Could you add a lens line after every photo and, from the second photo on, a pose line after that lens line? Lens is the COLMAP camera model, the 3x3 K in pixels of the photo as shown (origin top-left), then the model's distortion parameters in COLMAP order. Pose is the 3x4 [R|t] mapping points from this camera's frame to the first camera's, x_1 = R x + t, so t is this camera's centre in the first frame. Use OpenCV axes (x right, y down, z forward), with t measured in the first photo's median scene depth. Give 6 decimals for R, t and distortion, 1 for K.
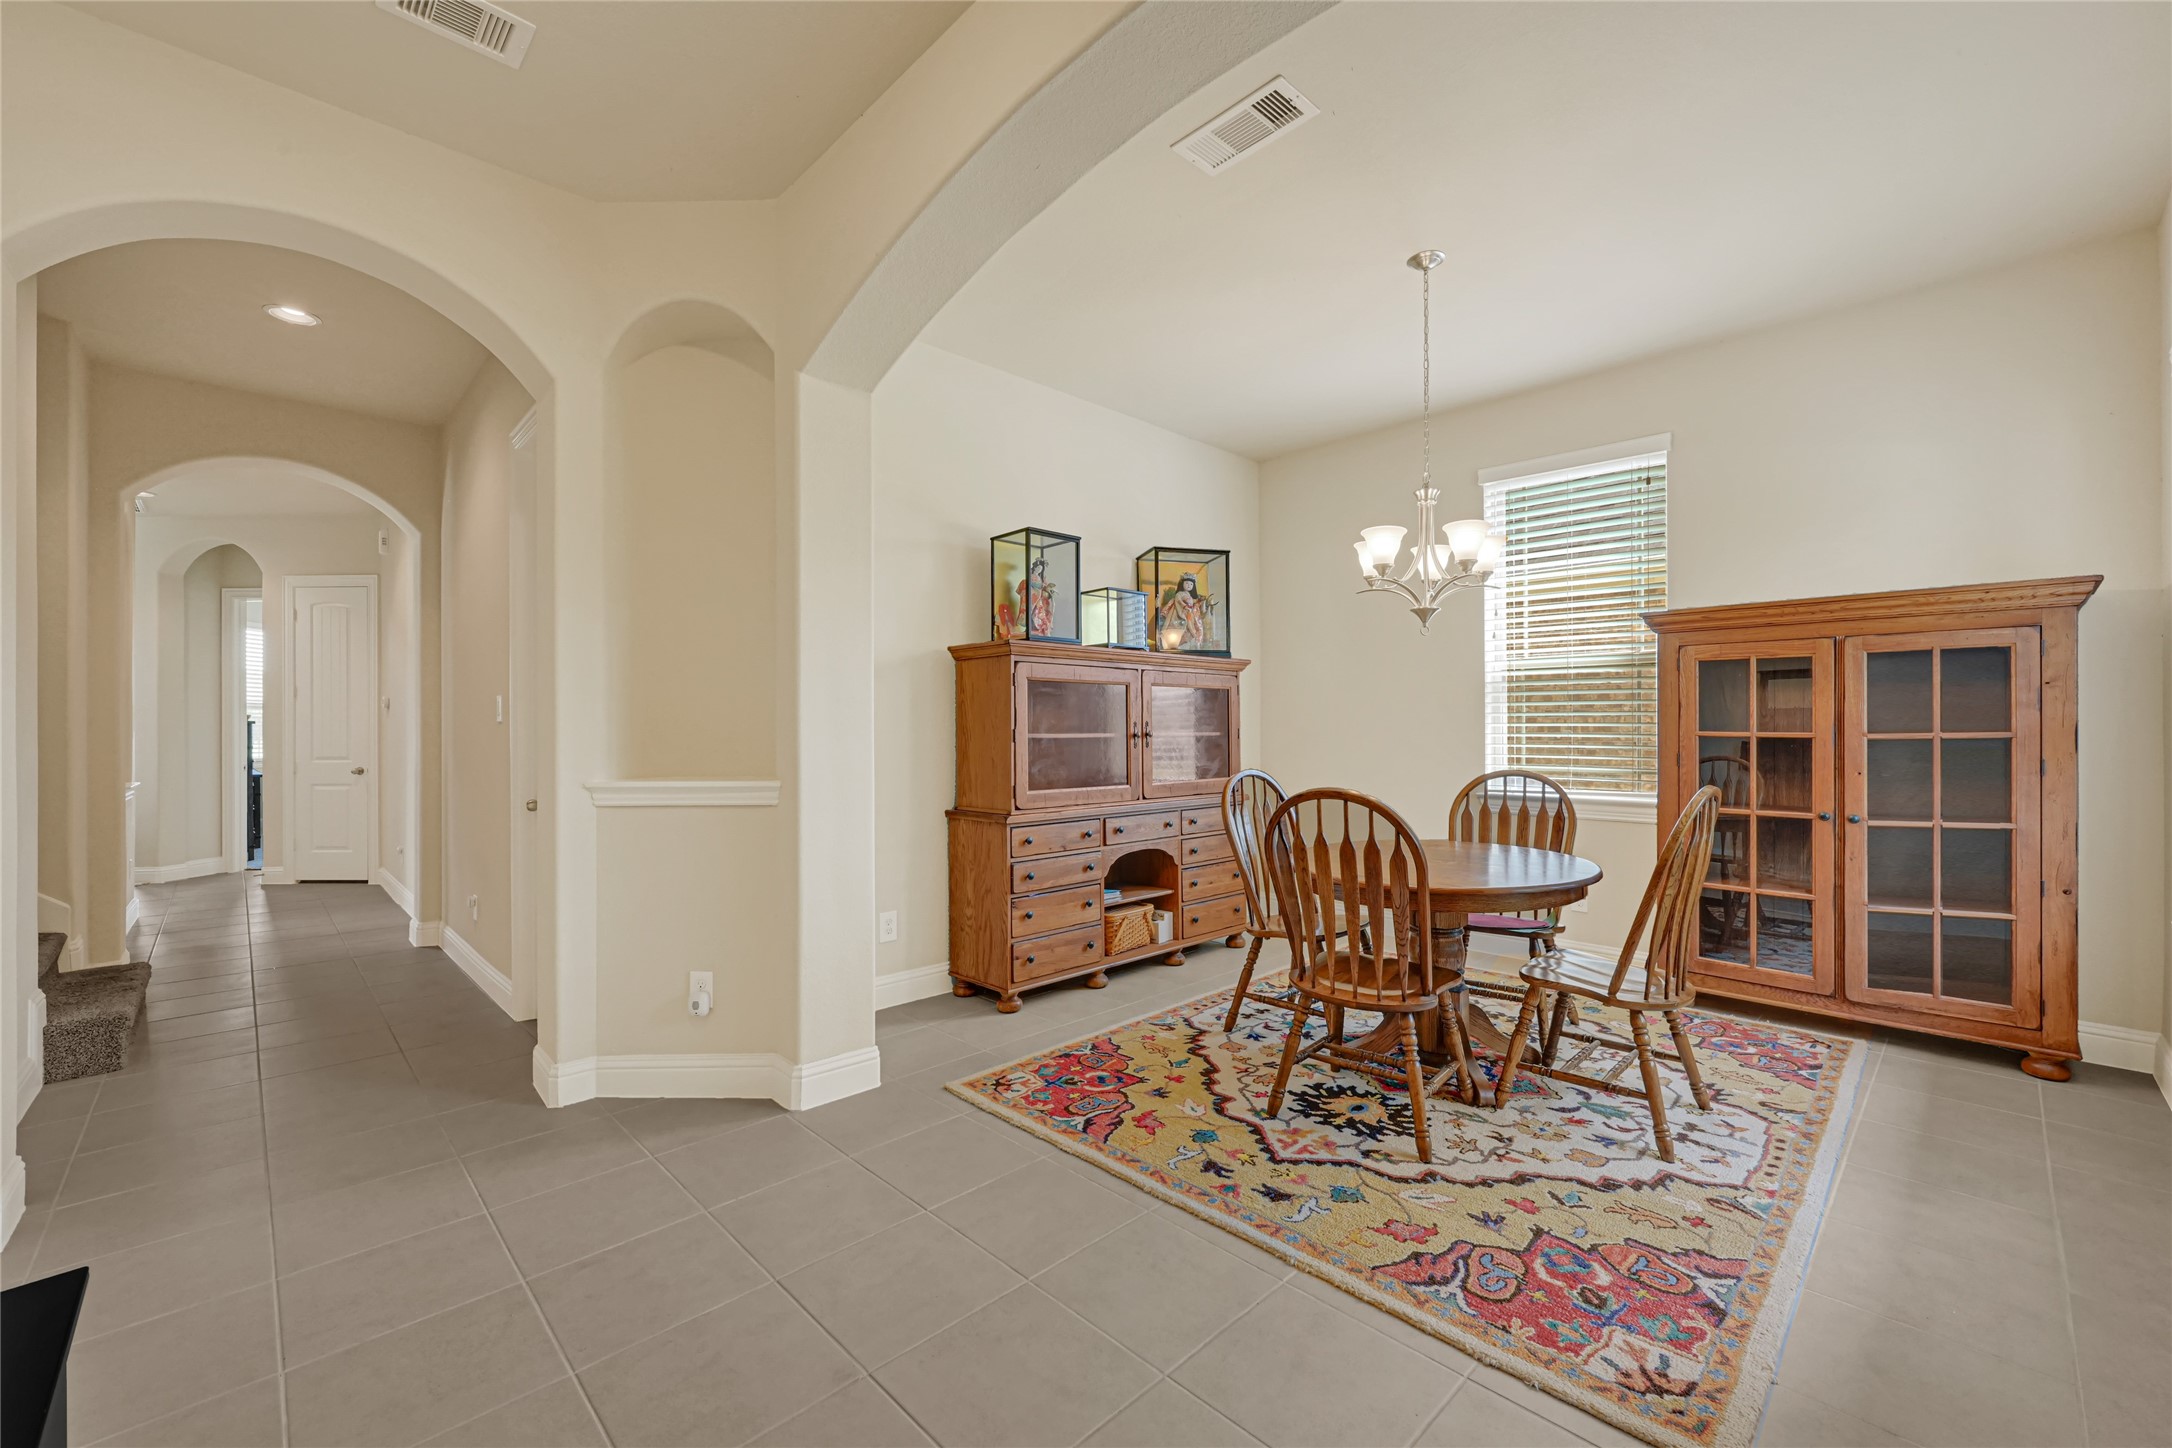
lens RADIAL K [[875.1, 0, 1098.5], [0, 875.1, 727.5], [0, 0, 1]] dist [-0.001338, 0.000046]
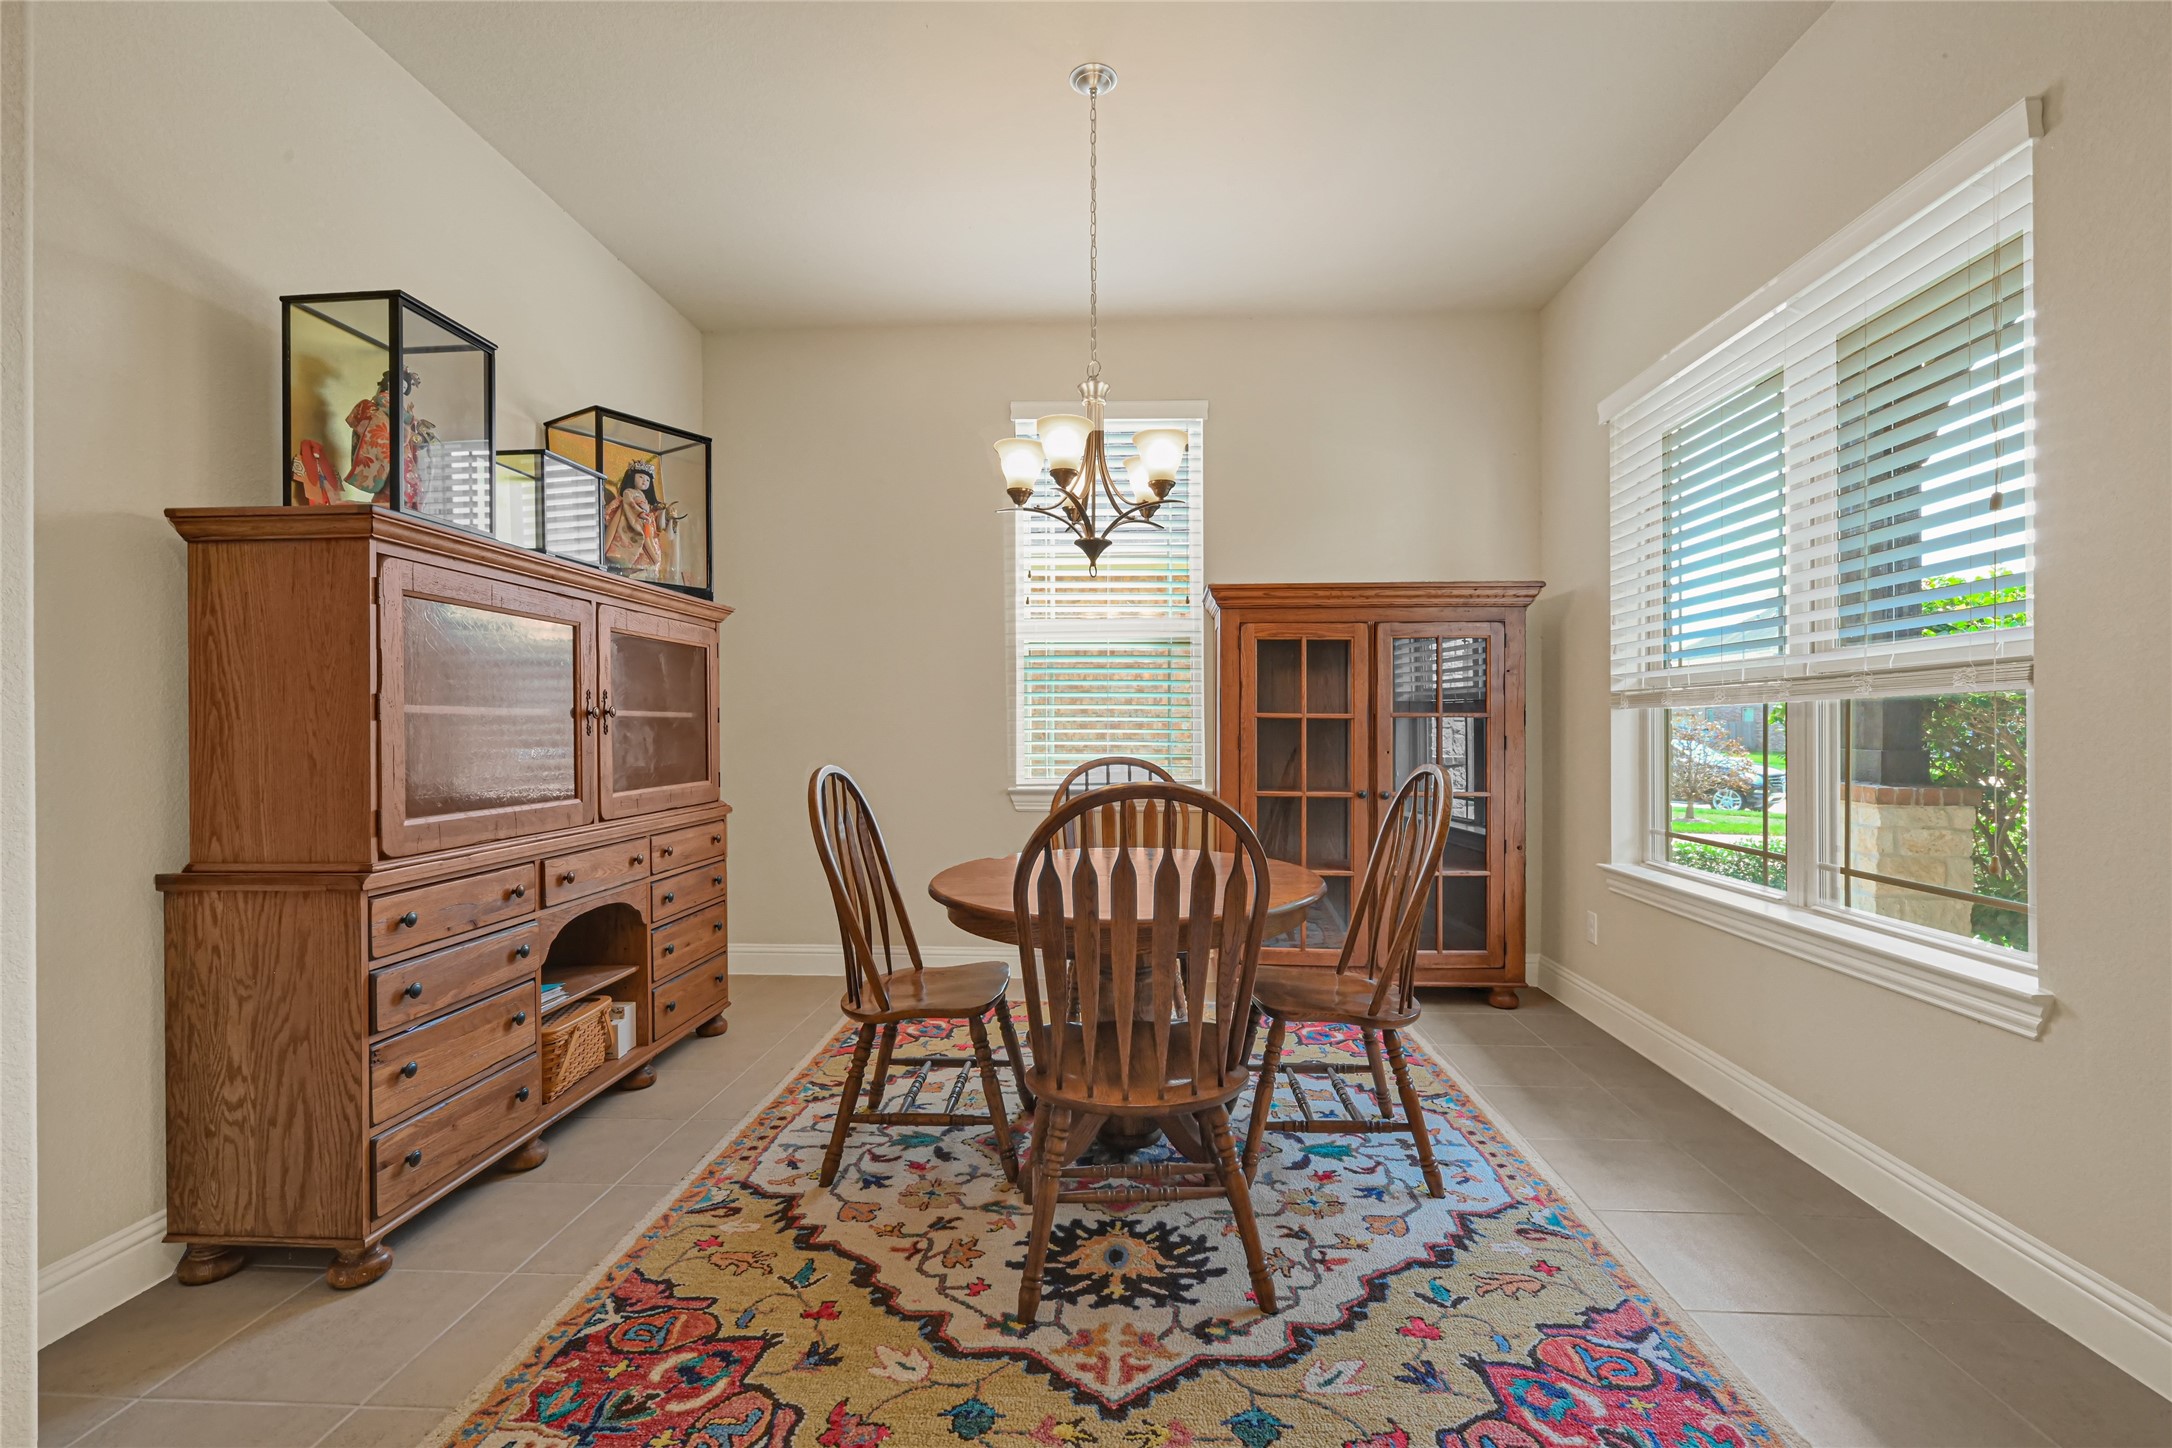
lens RADIAL K [[960.7, 0, 1090.8], [0, 960.7, 723.6], [0, 0, 1]] dist [-0.001379, -0.000459]
pose [[0.742579, 0.002314, 0.669755, -0.167294], [-0.001289, 0.999997, -0.002026, 0.020209], [-0.669758, 0.000641, 0.742579, 0.359649]]
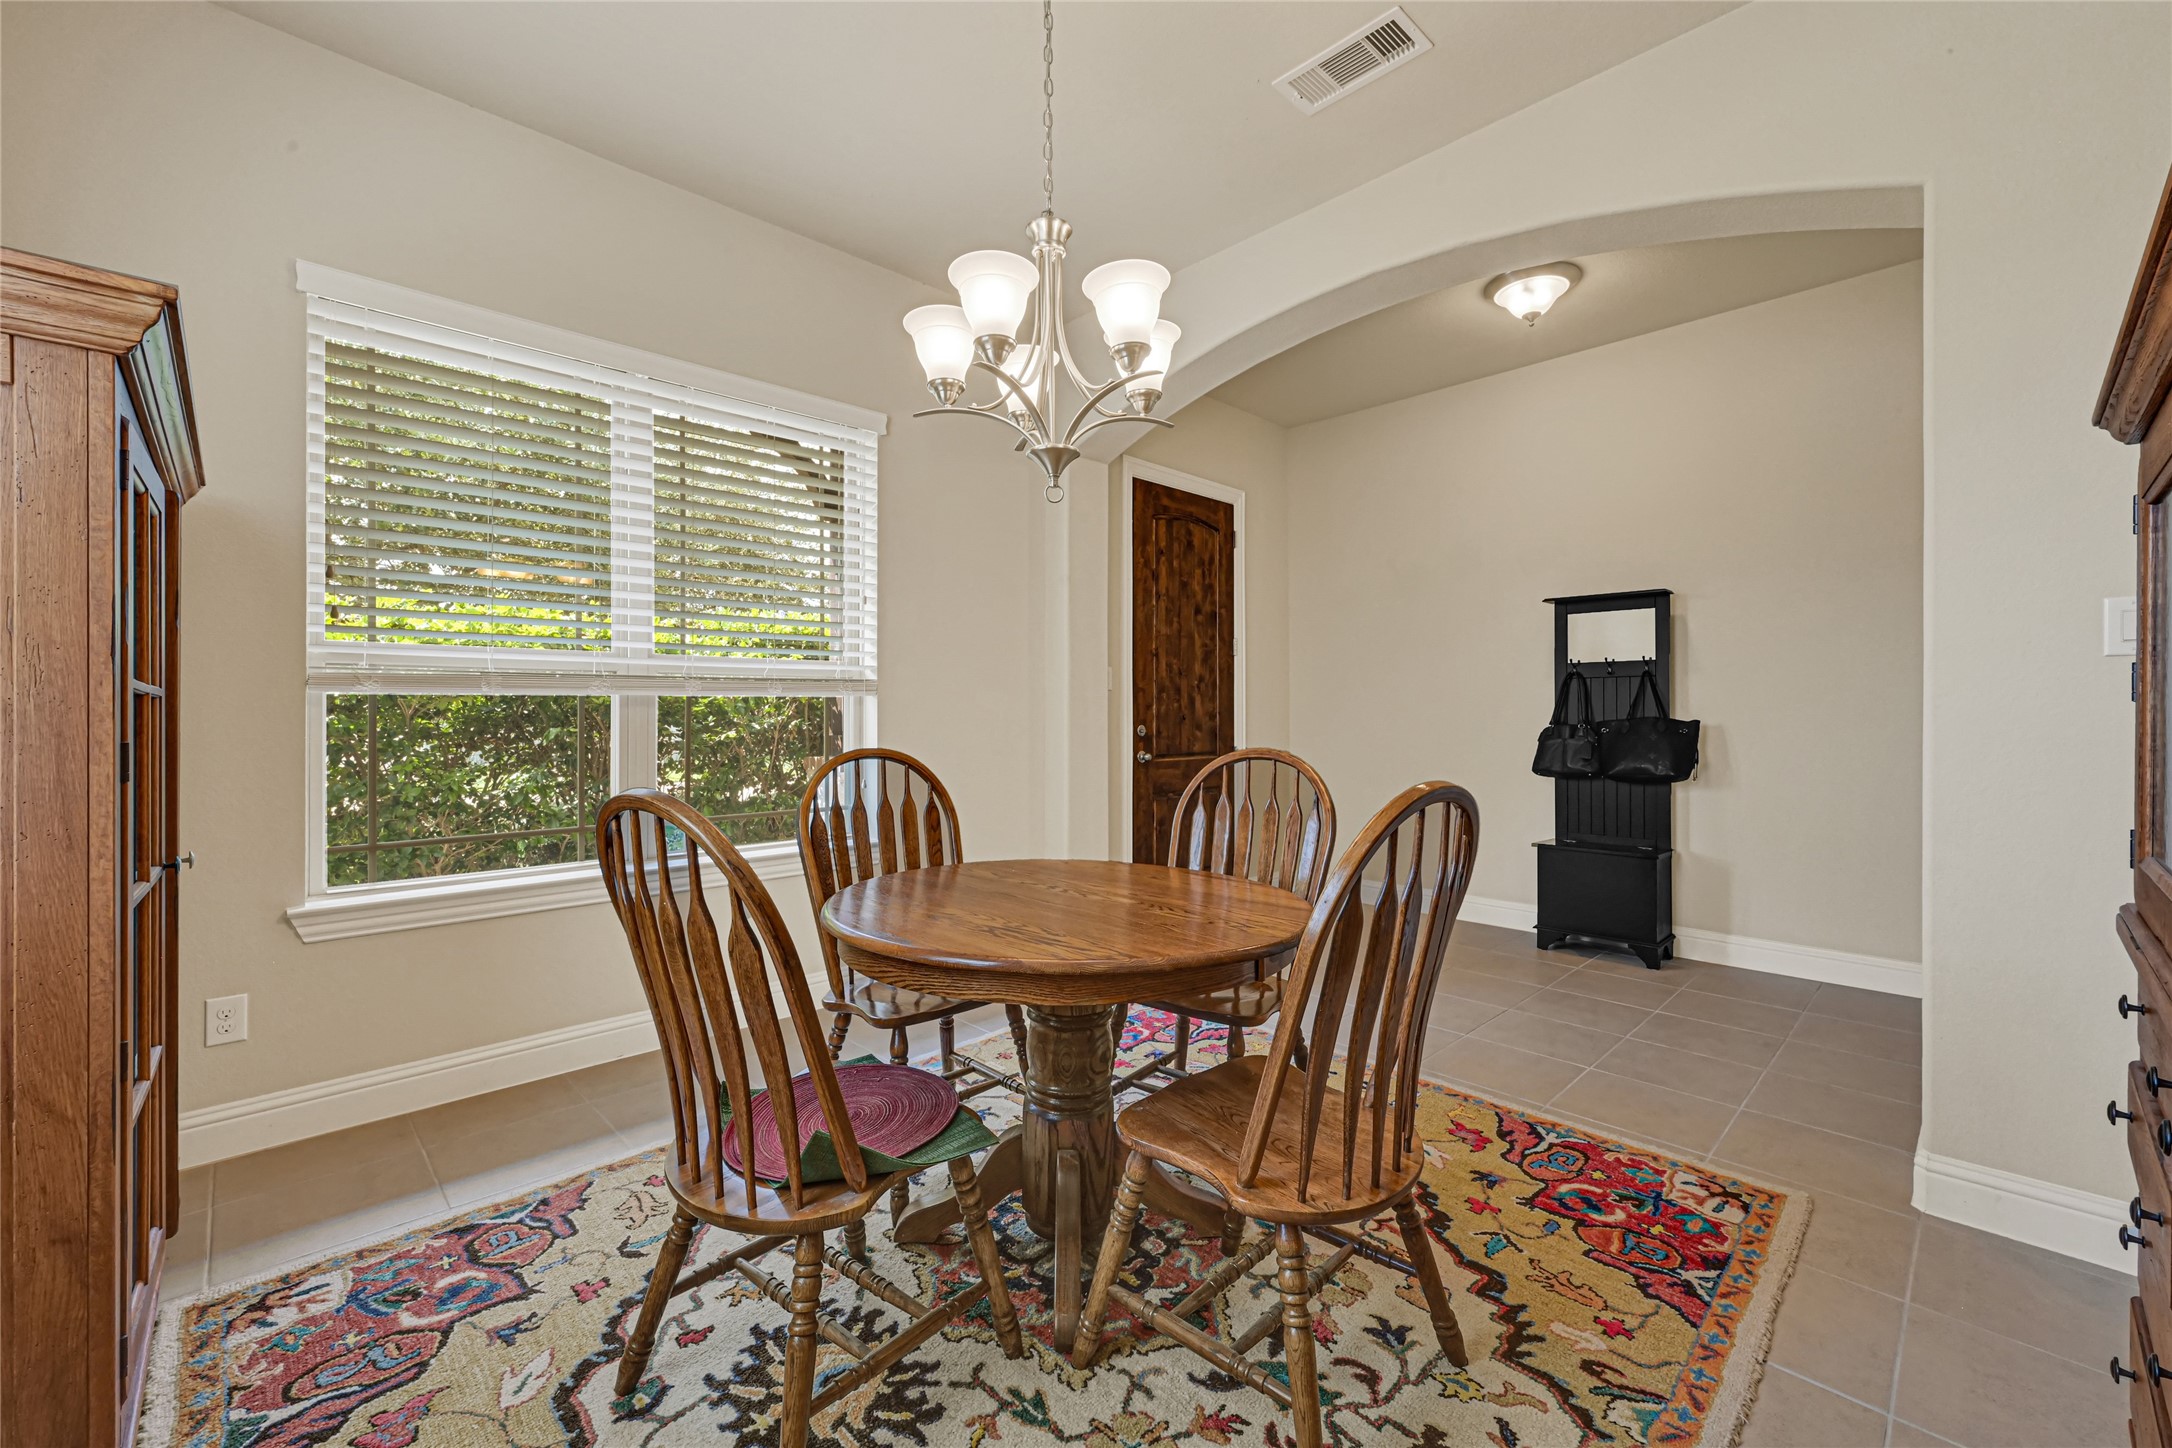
lens RADIAL K [[875.1, 0, 1075.3], [0, 875.1, 716.5], [0, 0, 1]] dist [-0.001338, 0.000046]
pose [[-0.999614, 0.003967, 0.027499, 0.320349], [0.003988, 0.999992, 0.000736, 0.020203], [-0.027496, 0.000846, -0.999622, 1.417493]]
